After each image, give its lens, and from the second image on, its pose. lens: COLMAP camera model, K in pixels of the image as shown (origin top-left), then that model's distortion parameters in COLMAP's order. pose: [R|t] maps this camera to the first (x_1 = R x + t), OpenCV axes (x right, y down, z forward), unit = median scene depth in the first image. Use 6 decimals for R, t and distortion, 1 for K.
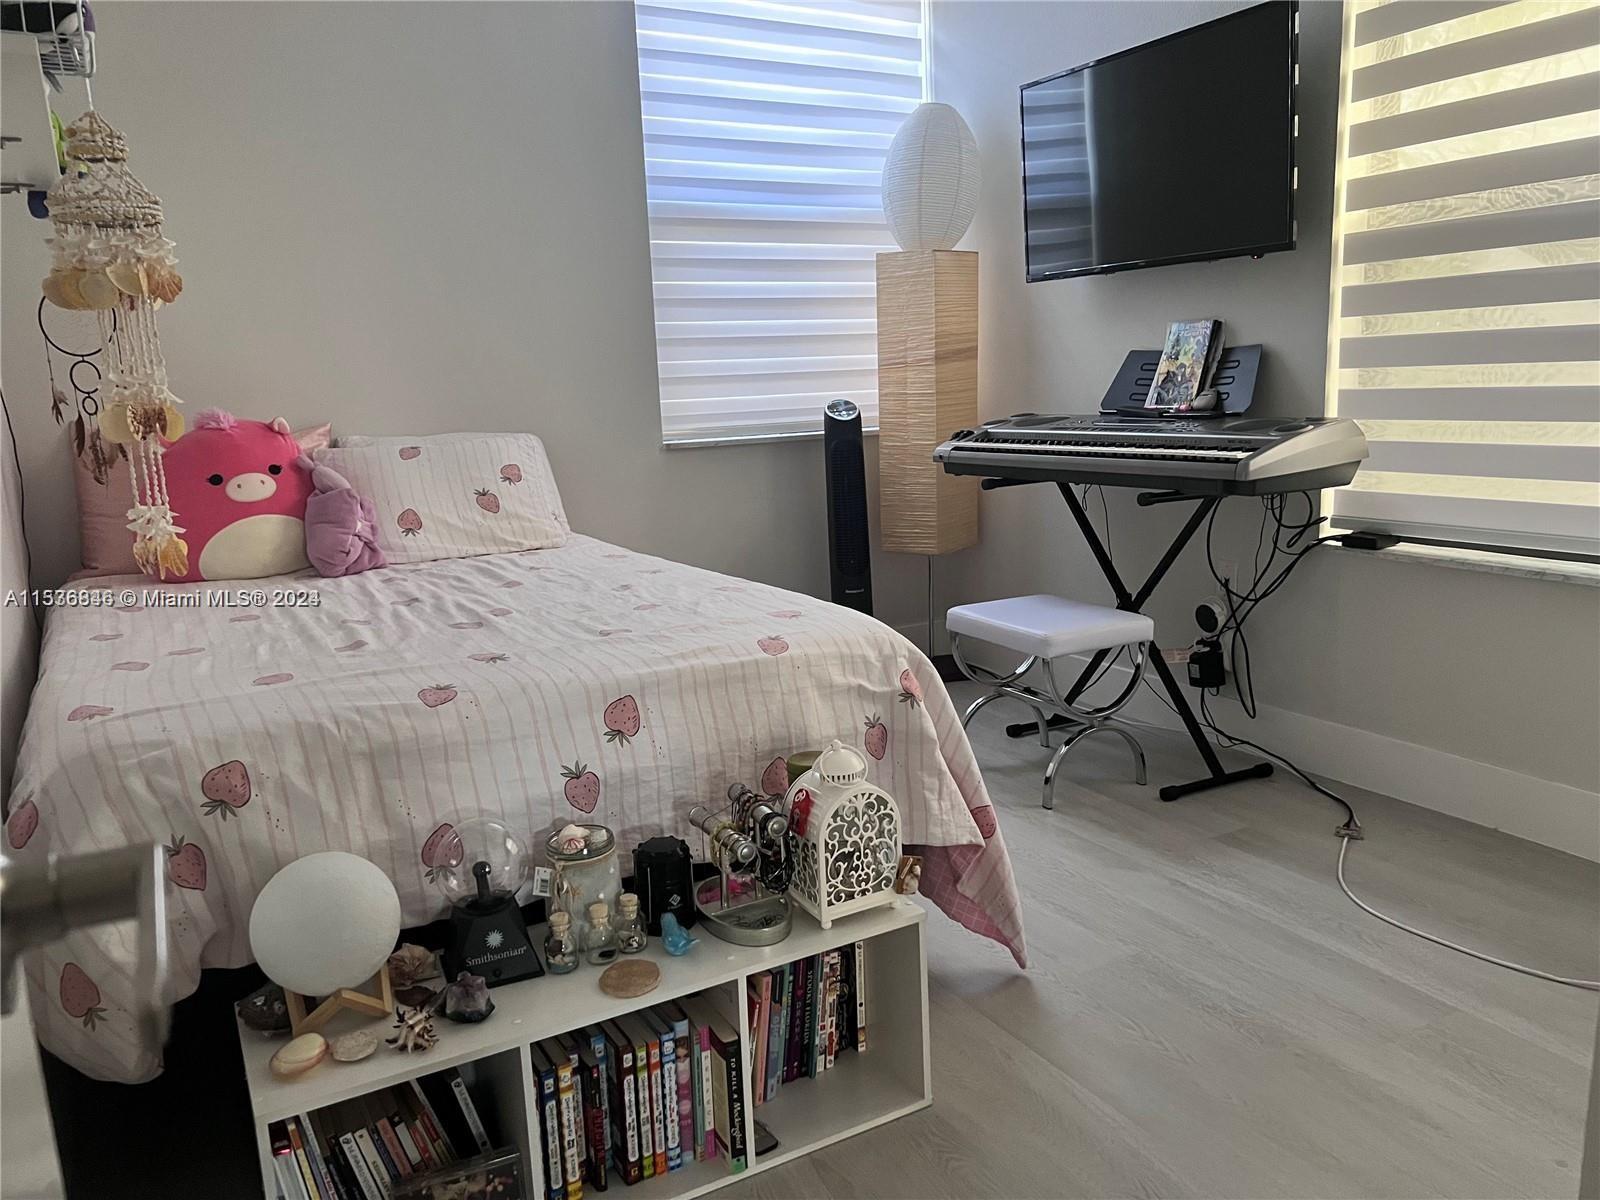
lens RADIAL K [[1176.4, 0, 800.0], [0, 1176.4, 600.0], [0, 0, 1]] dist [0.007024, 0.002155]
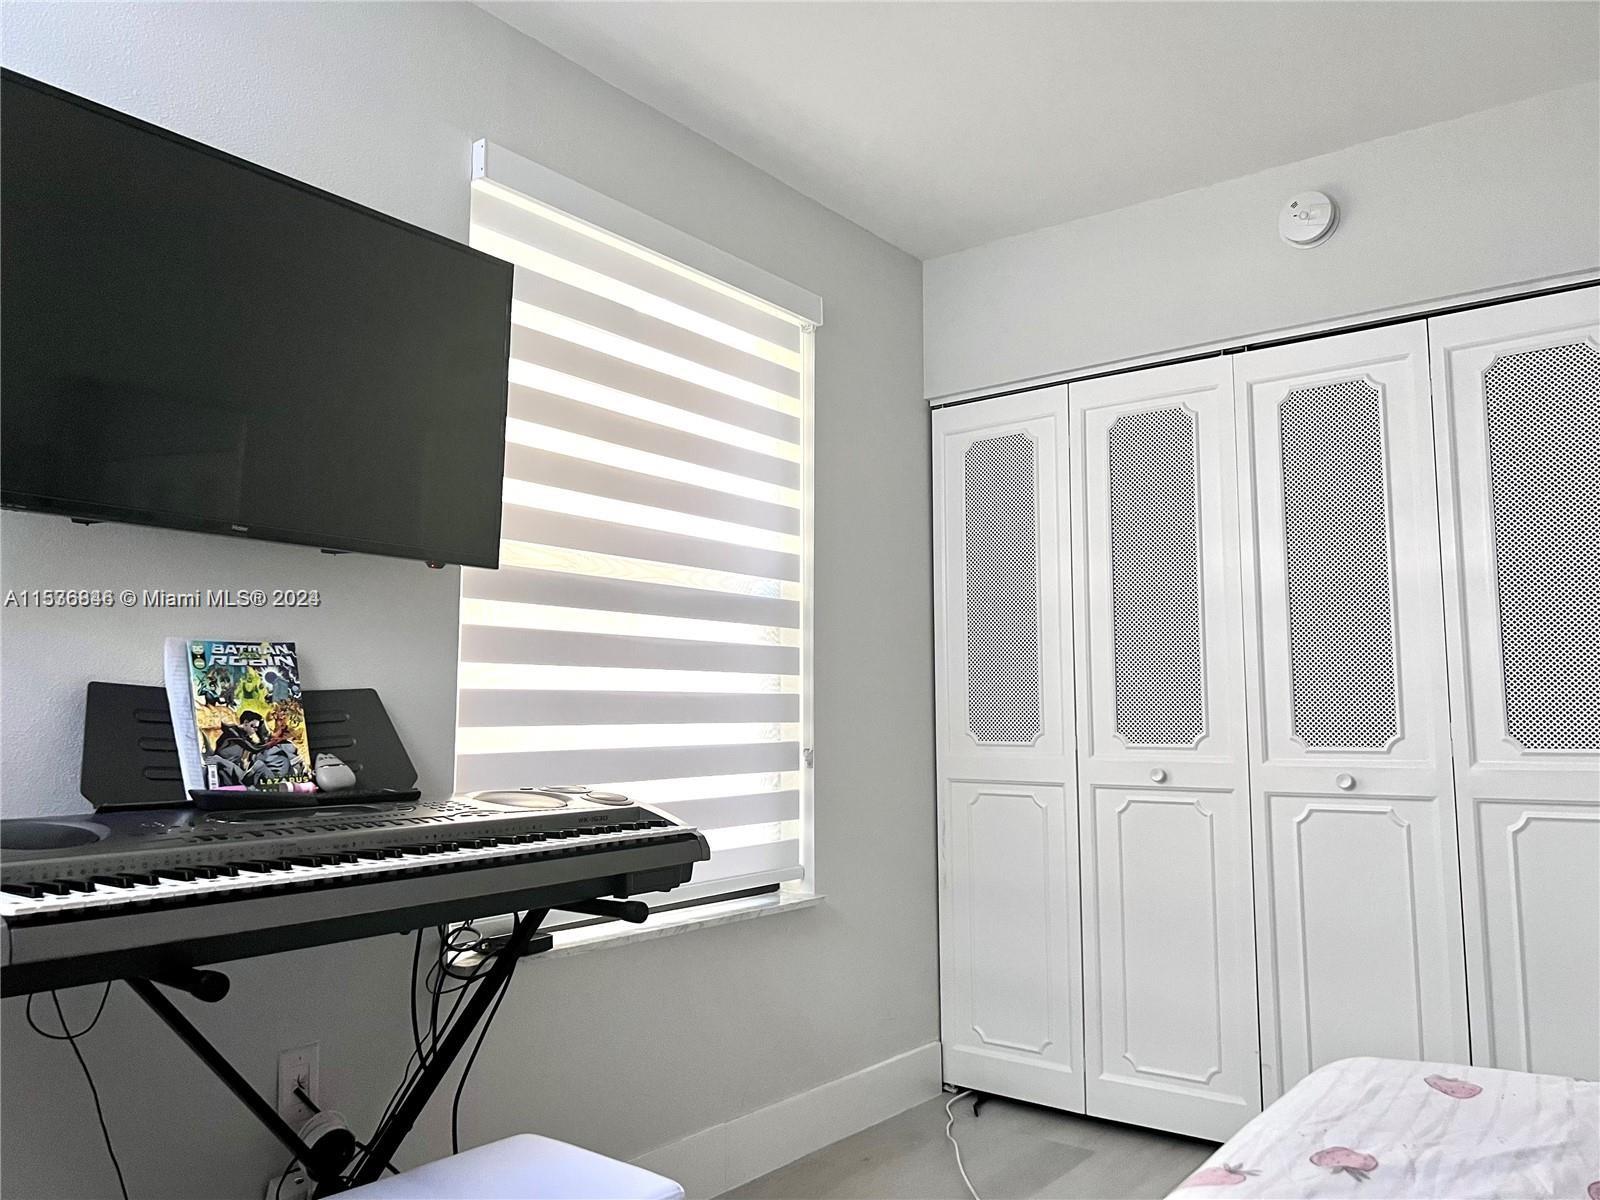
lens RADIAL K [[1176.4, 0, 800.0], [0, 1176.4, 600.0], [0, 0, 1]] dist [0.007024, 0.002155]
pose [[-0.405877, 0.139229, 0.903260, -0.307591], [0.198033, 0.978245, -0.061801, -0.169029], [-0.892214, 0.153791, -0.424620, 1.011810]]
